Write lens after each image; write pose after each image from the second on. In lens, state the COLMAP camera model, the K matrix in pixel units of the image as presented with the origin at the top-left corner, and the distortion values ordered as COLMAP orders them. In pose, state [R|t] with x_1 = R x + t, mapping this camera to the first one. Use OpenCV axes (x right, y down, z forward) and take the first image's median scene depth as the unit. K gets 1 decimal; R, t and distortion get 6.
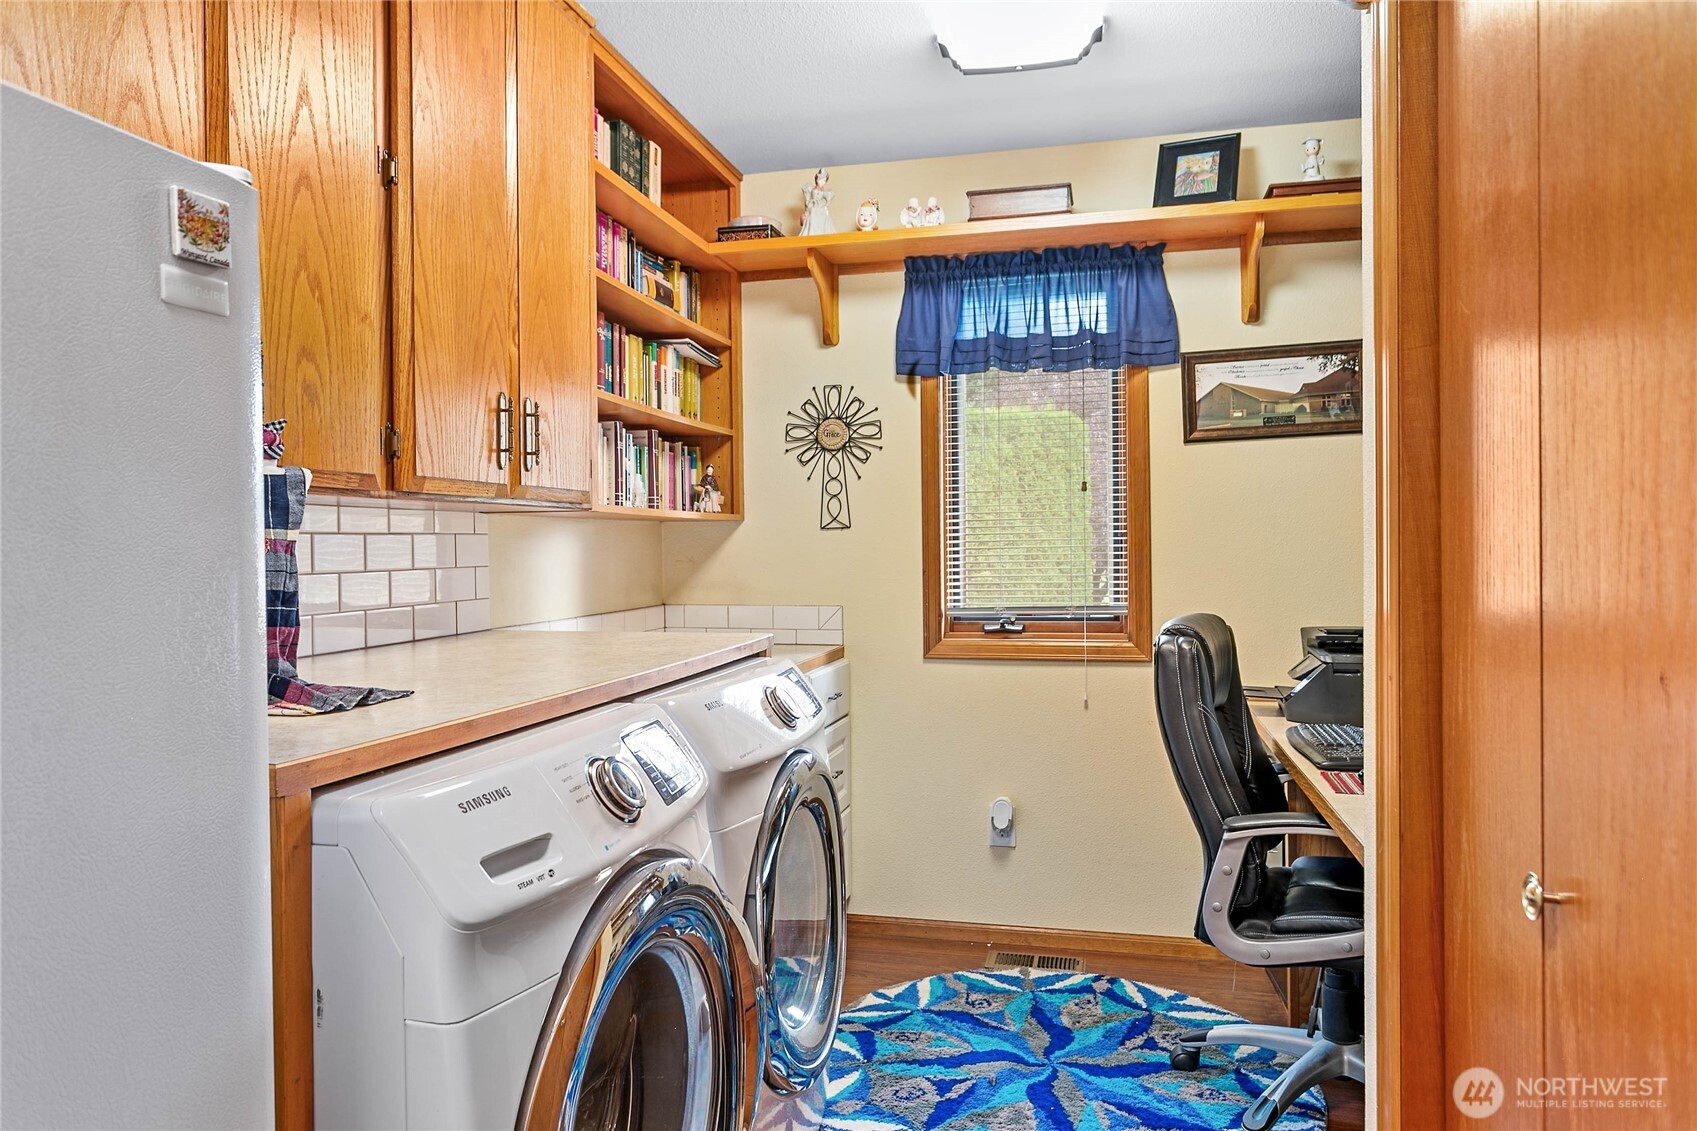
lens RADIAL K [[1152.2, 0, 845.3], [0, 1152.2, 556.5], [0, 0, 1]] dist [0.000174, -0.000014]
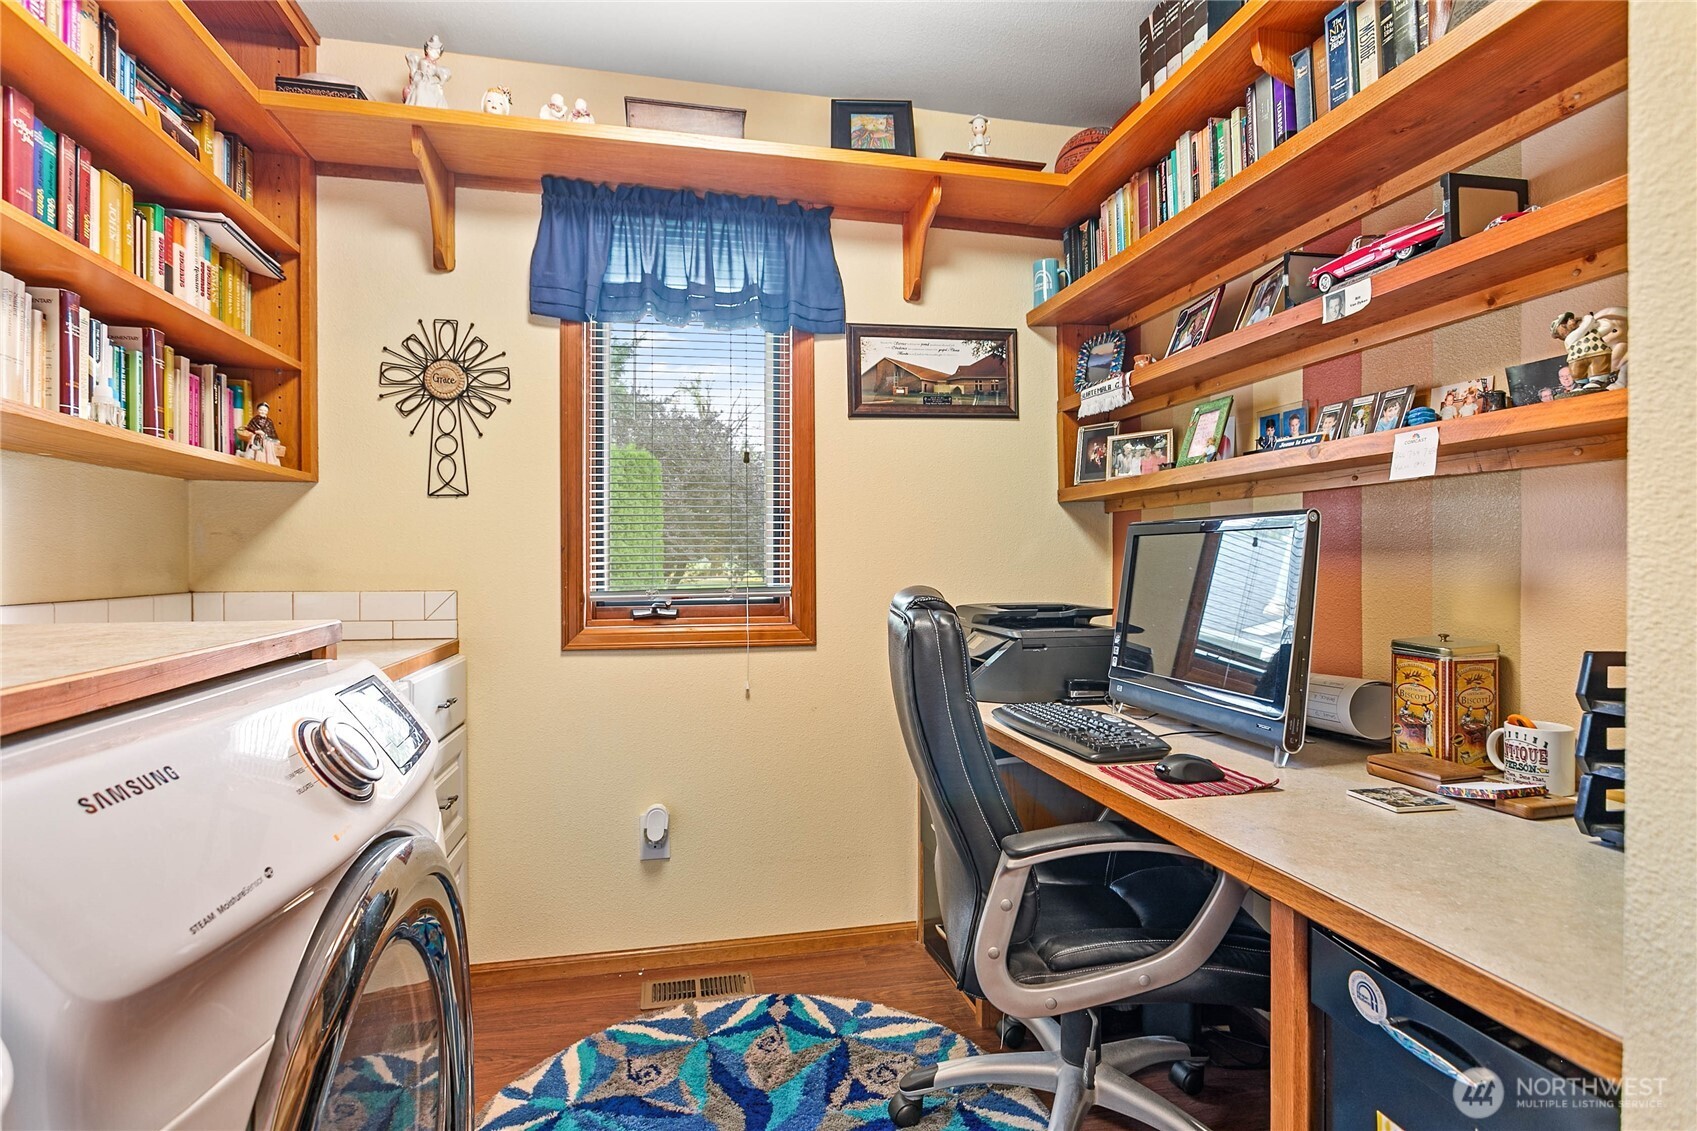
lens RADIAL K [[862.6, 0, 868.8], [0, 862.6, 559.5], [0, 0, 1]] dist [-0.022293, 0.012213]
pose [[0.898595, 0.005575, 0.438743, -0.007788], [-0.000701, 0.999936, -0.011270, 0.029479], [-0.438778, 0.009819, 0.898542, 0.346992]]
